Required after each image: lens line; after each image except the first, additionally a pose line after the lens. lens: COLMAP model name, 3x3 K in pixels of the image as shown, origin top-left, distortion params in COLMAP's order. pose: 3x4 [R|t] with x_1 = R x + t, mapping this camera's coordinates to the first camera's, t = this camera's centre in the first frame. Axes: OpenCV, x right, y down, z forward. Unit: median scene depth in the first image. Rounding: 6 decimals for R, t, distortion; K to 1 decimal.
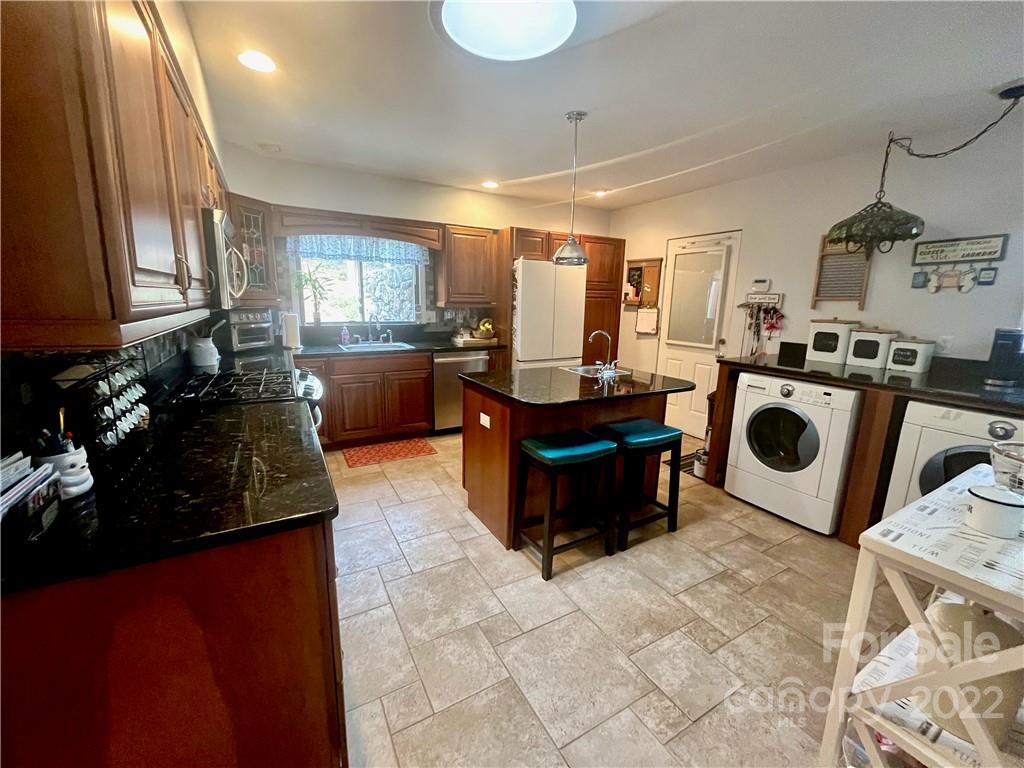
lens RADIAL K [[413.0, 0, 513.0], [0, 413.0, 377.7], [0, 0, 1]] dist [-0.001015, 0.000318]
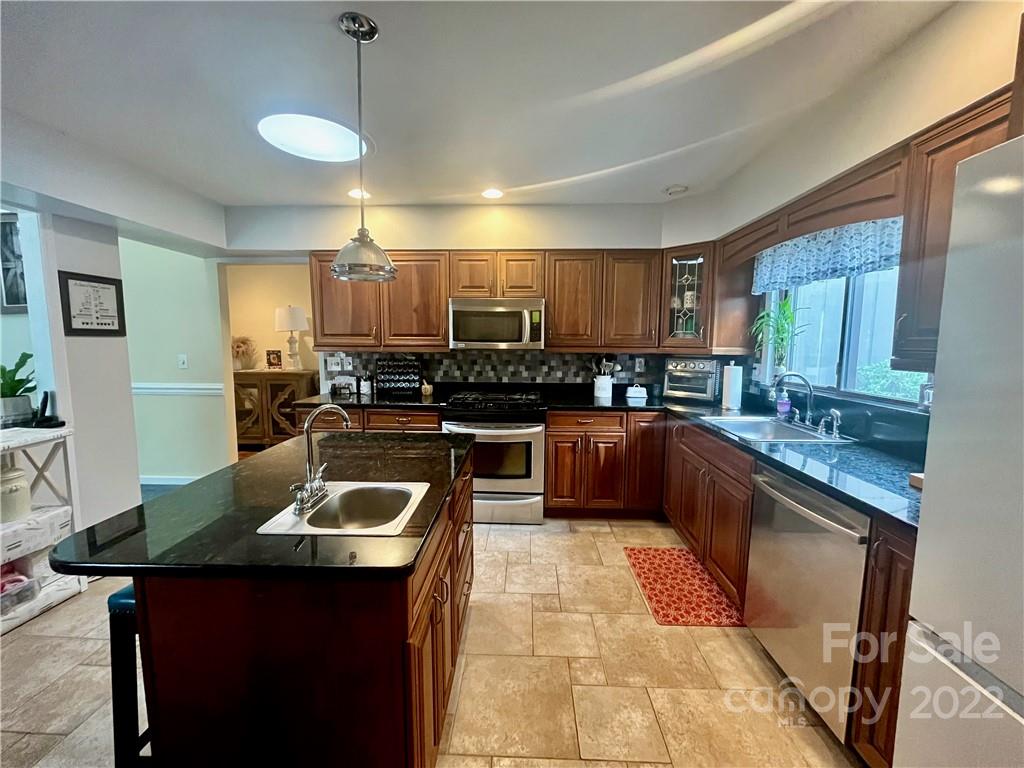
lens RADIAL K [[411.3, 0, 509.9], [0, 411.3, 383.5], [0, 0, 1]] dist [-0.002169, -0.000376]
pose [[-0.527803, 0.065526, -0.846836, 0.417654], [-0.175797, 0.967003, 0.184393, -0.220612], [0.830975, 0.246194, -0.498868, 1.190644]]
